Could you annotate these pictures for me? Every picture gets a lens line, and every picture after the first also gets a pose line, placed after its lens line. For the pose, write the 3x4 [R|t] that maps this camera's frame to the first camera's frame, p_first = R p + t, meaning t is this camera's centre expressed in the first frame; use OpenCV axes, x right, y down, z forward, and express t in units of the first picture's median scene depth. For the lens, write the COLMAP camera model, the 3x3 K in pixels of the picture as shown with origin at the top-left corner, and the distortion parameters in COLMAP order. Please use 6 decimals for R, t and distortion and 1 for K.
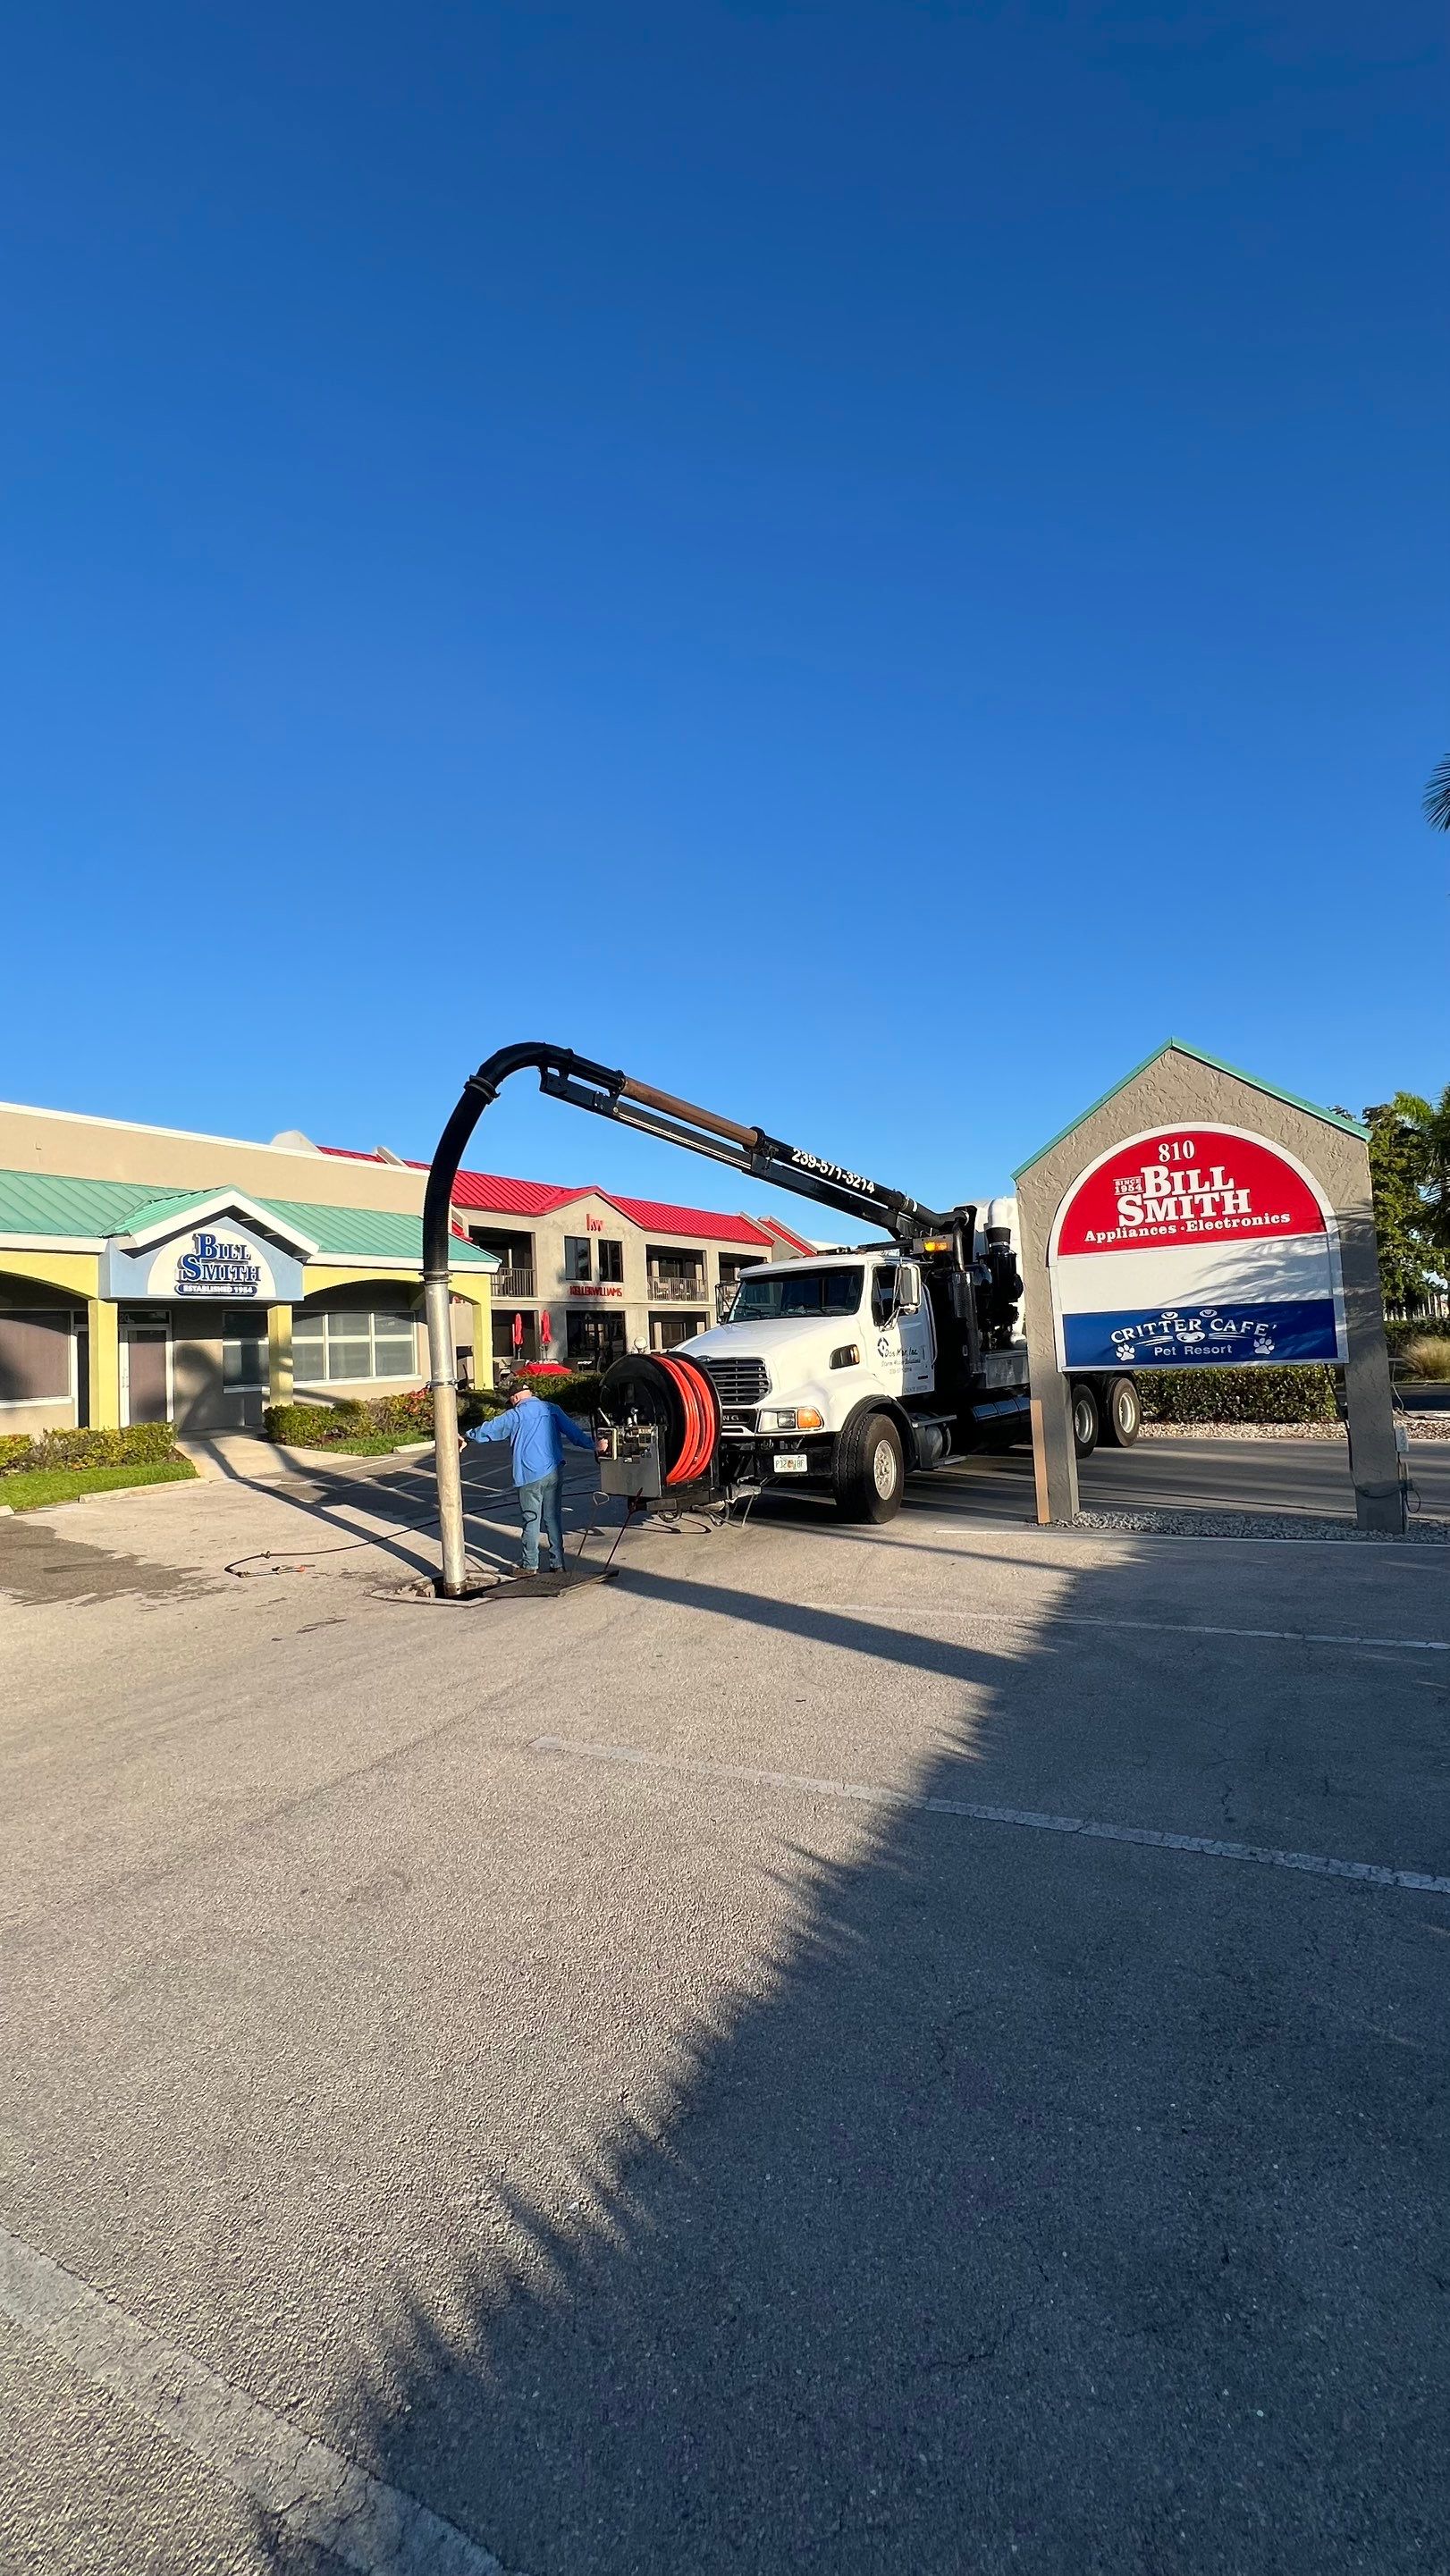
lens RADIAL K [[1048.4, 0, 728.8], [0, 1048.4, 1293.4], [0, 0, 1]] dist [-0.000901, 0.000263]
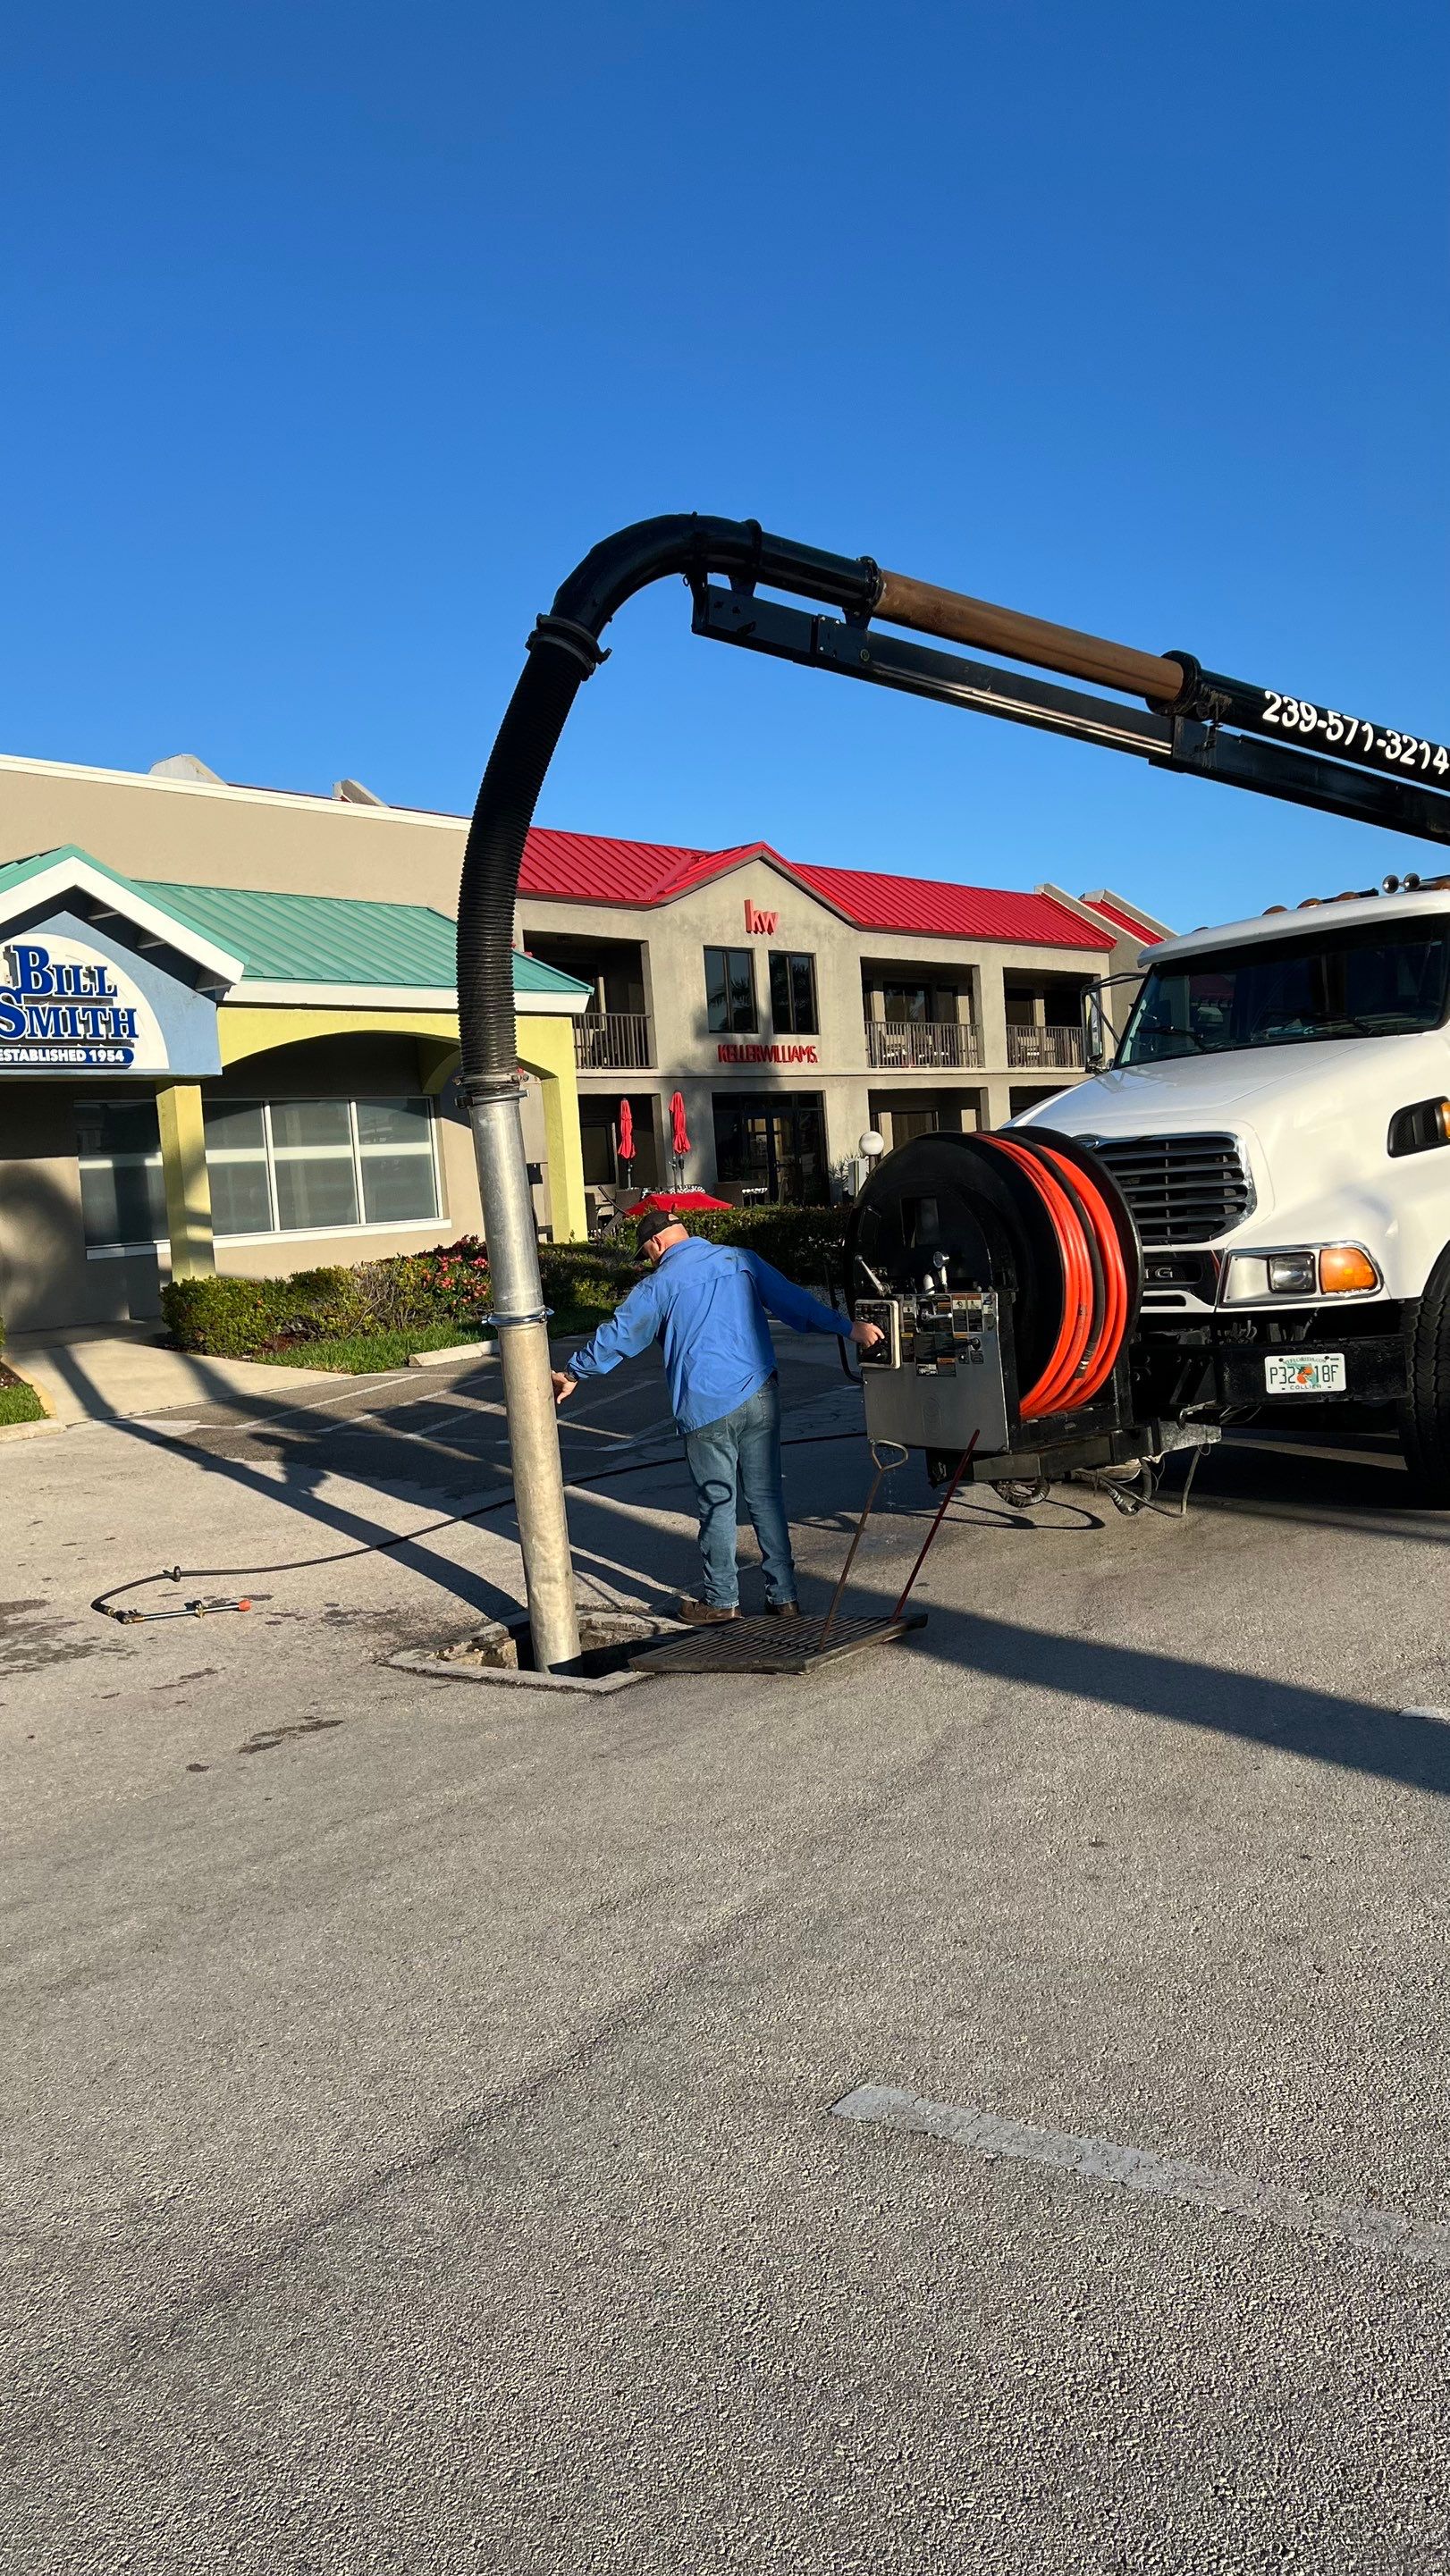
lens RADIAL K [[1943.6, 0, 699.9], [0, 1943.6, 1279.2], [0, 0, 1]] dist [0.159264, -0.339682]
pose [[0.988133, -0.019581, -0.152349, -0.039220], [0.035725, 0.993939, 0.103962, 0.018650], [0.149390, -0.108171, 0.982844, 0.103616]]
